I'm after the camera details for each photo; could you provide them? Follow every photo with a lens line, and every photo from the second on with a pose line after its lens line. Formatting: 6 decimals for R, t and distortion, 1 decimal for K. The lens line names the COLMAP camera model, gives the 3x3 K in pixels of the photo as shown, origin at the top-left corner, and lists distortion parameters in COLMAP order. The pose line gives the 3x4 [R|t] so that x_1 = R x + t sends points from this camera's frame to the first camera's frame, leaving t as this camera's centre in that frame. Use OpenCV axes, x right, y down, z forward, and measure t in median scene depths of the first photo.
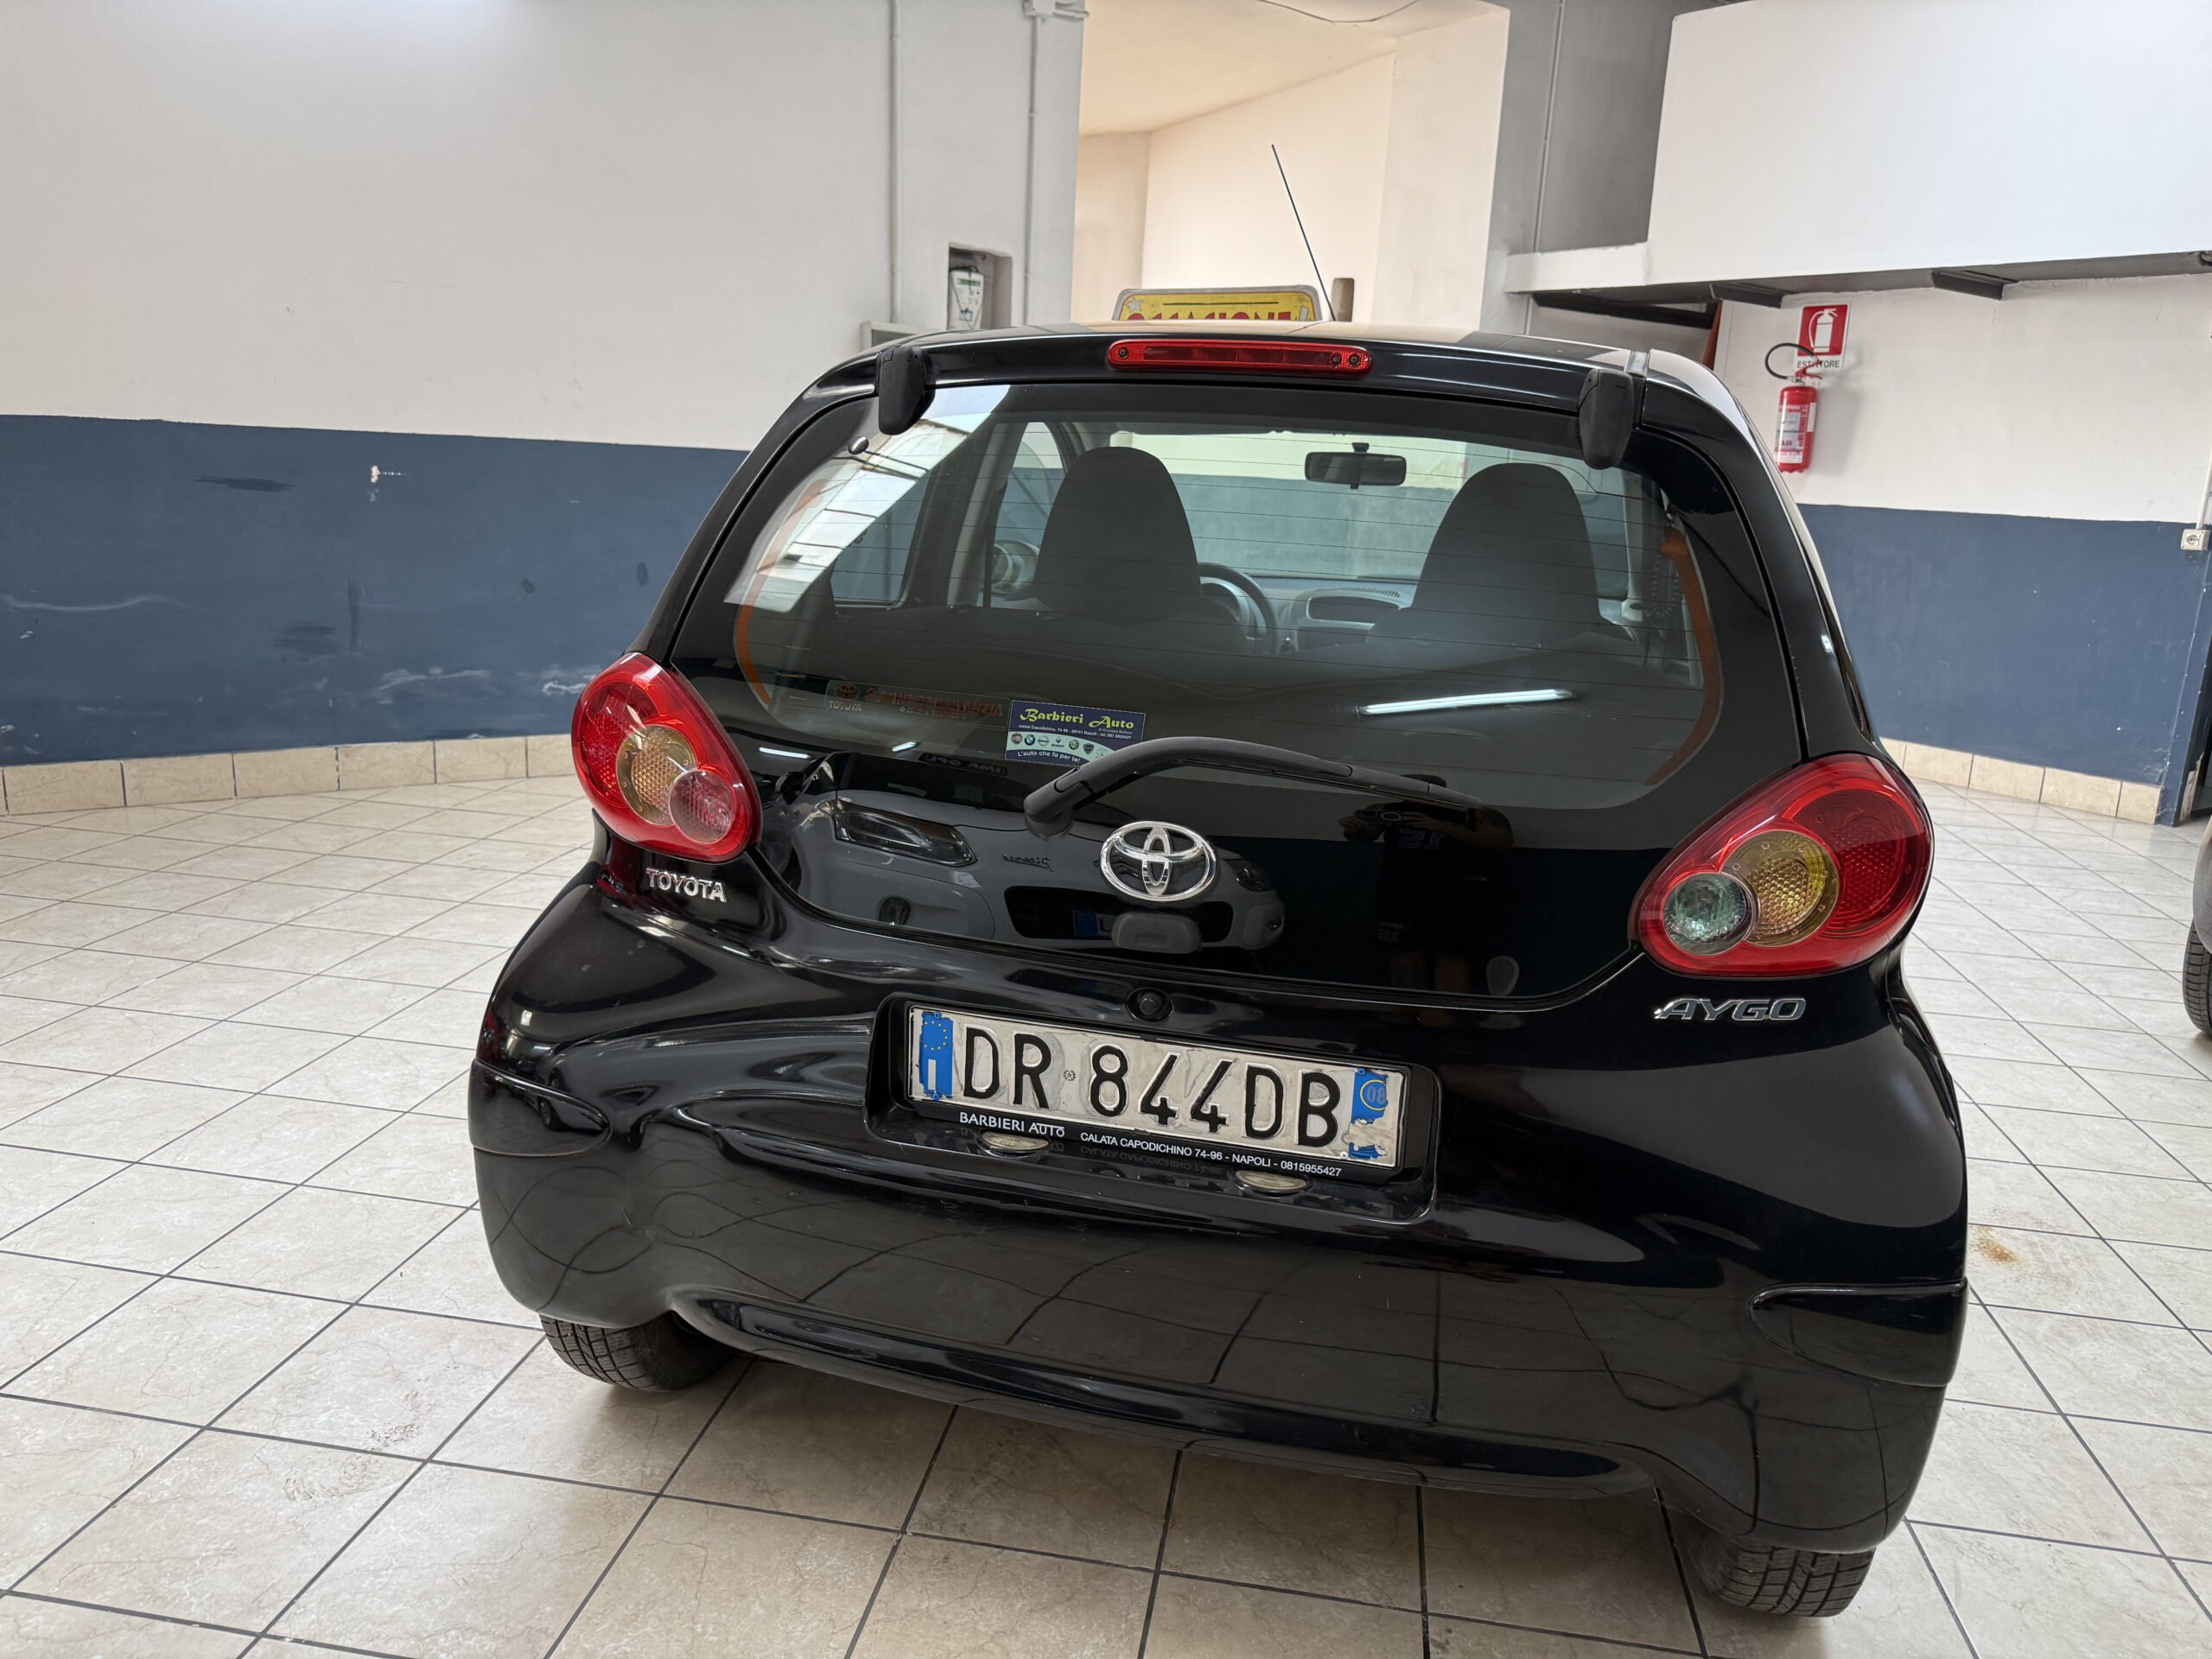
lens RADIAL K [[1591.4, 0, 1098.7], [0, 1591.4, 831.6], [0, 0, 1]] dist [0.000235, -0.001890]
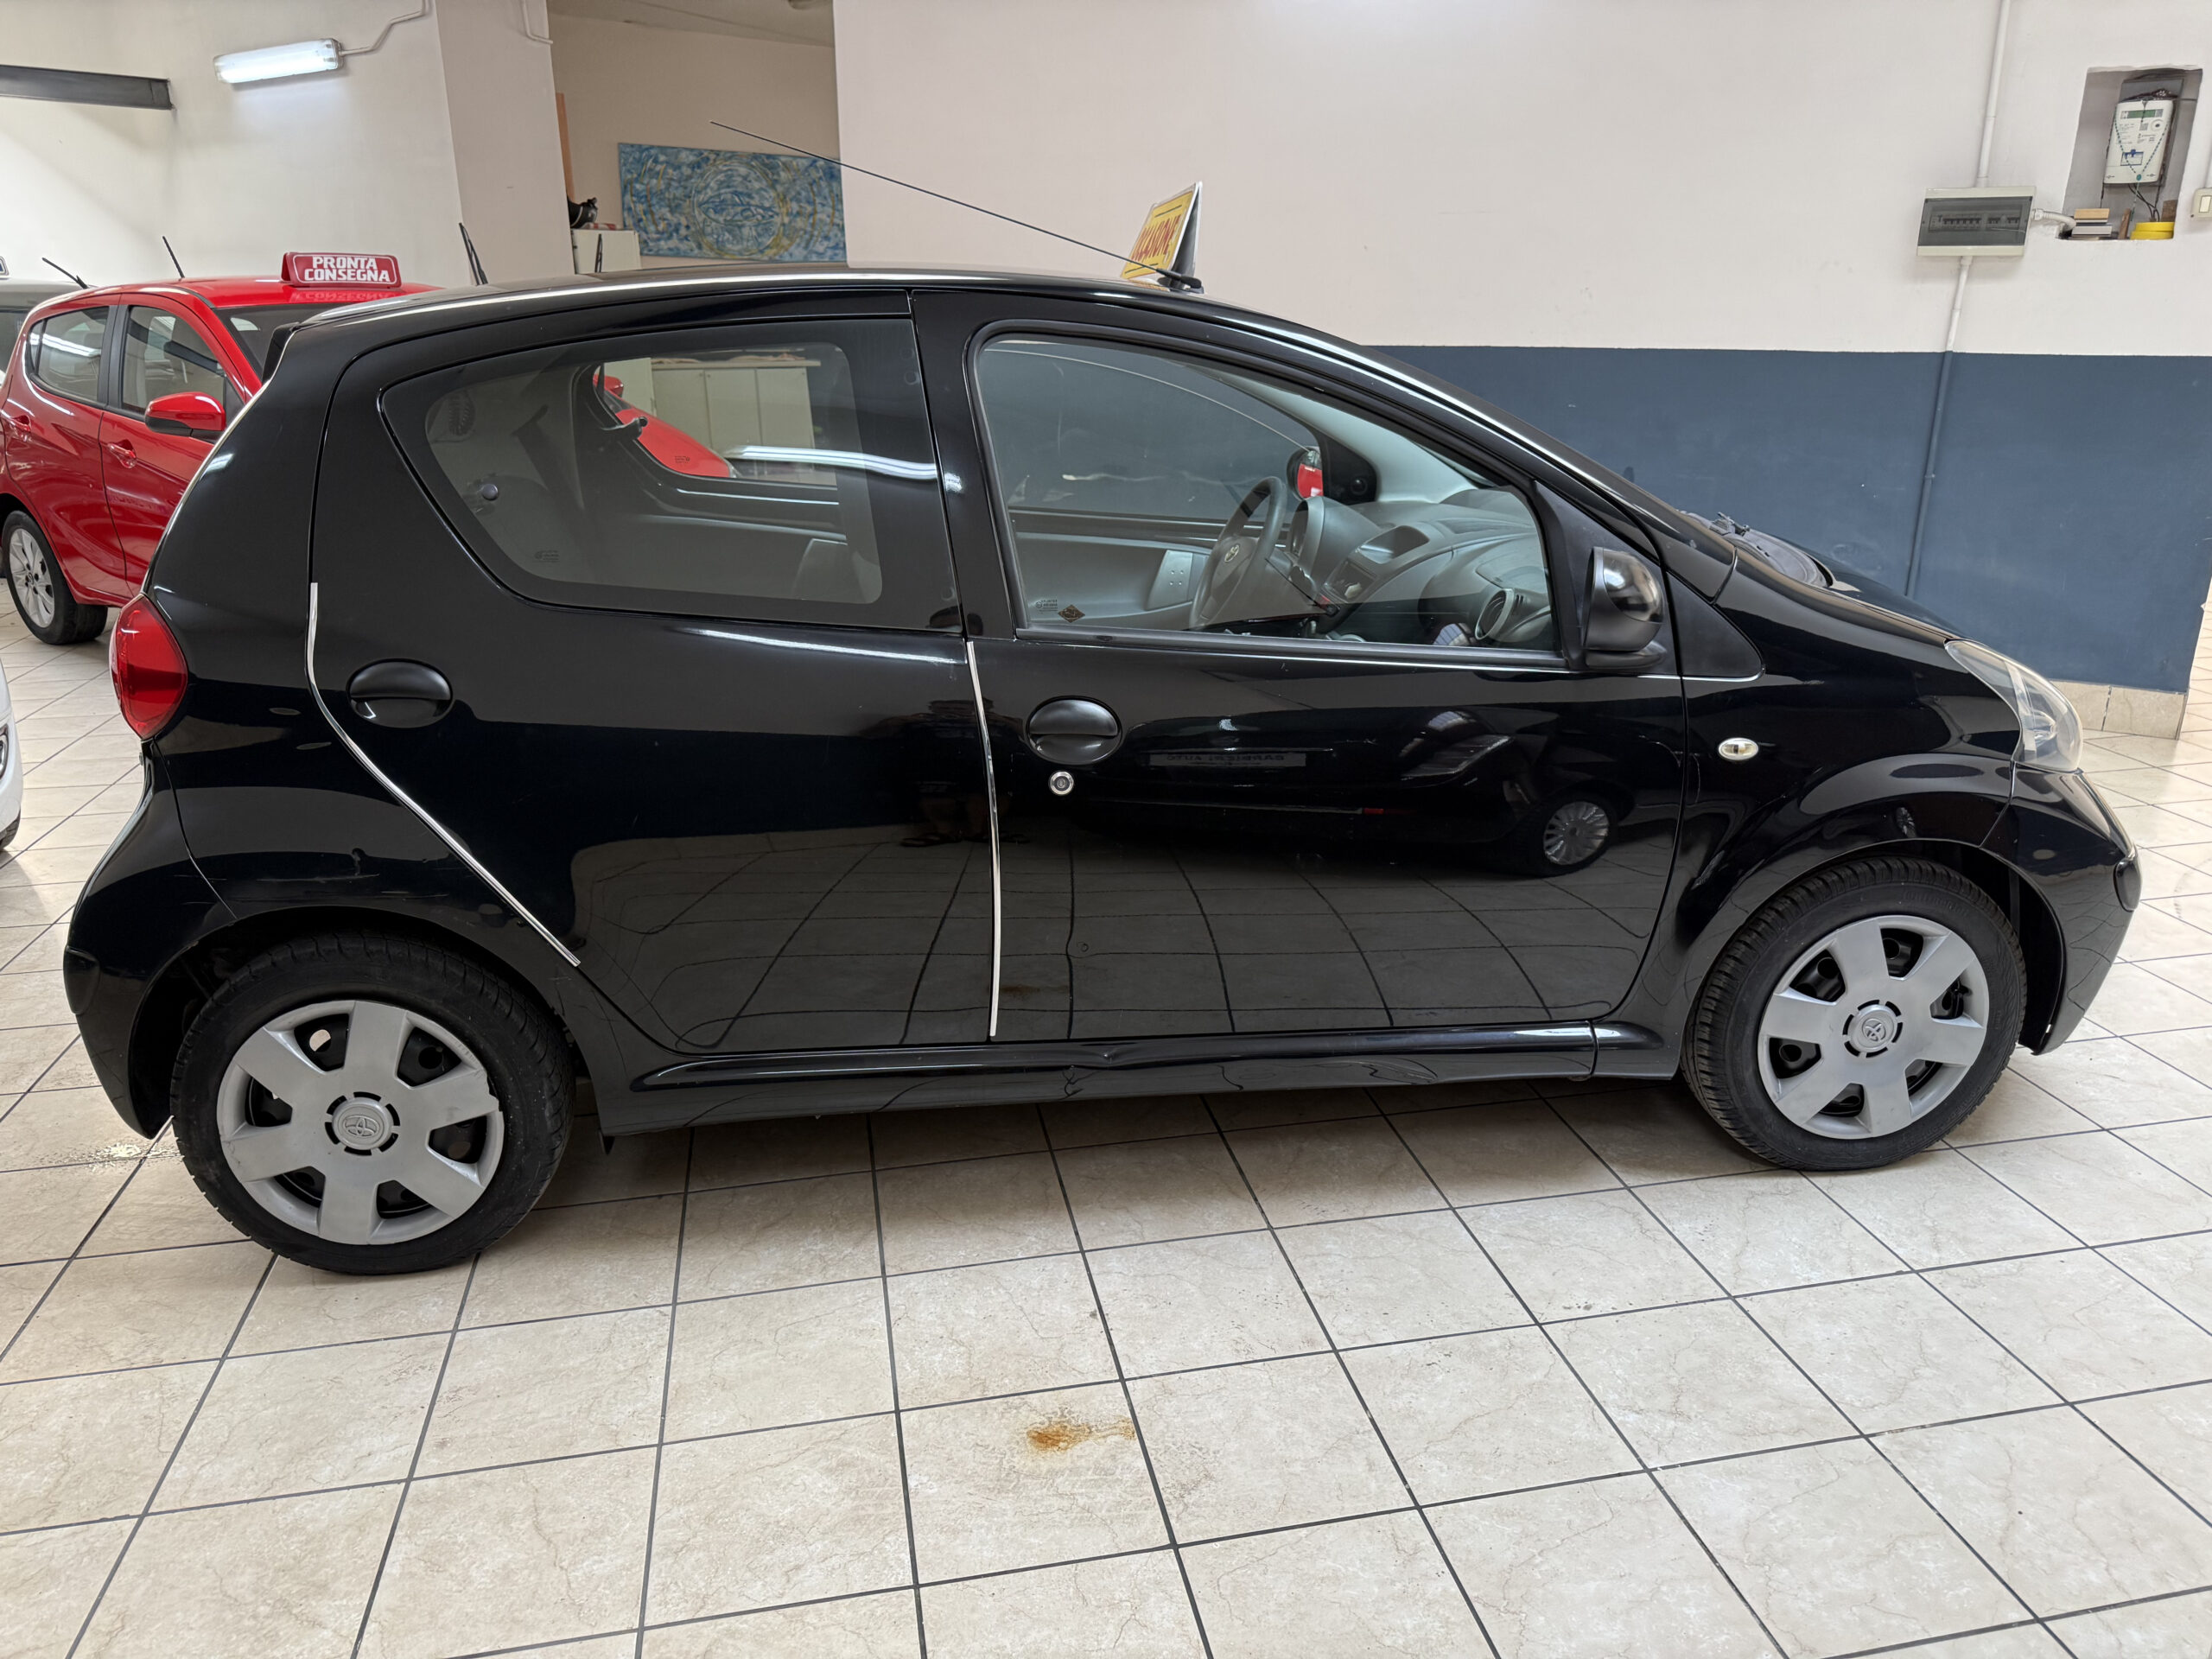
lens RADIAL K [[1591.4, 0, 1111.4], [0, 1591.4, 824.3], [0, 0, 1]] dist [0.000235, -0.001890]
pose [[0.345345, 0.247176, -0.905340, 0.577974], [-0.196281, 0.962380, 0.187877, -0.077927], [0.917720, 0.112819, 0.380869, 0.346817]]
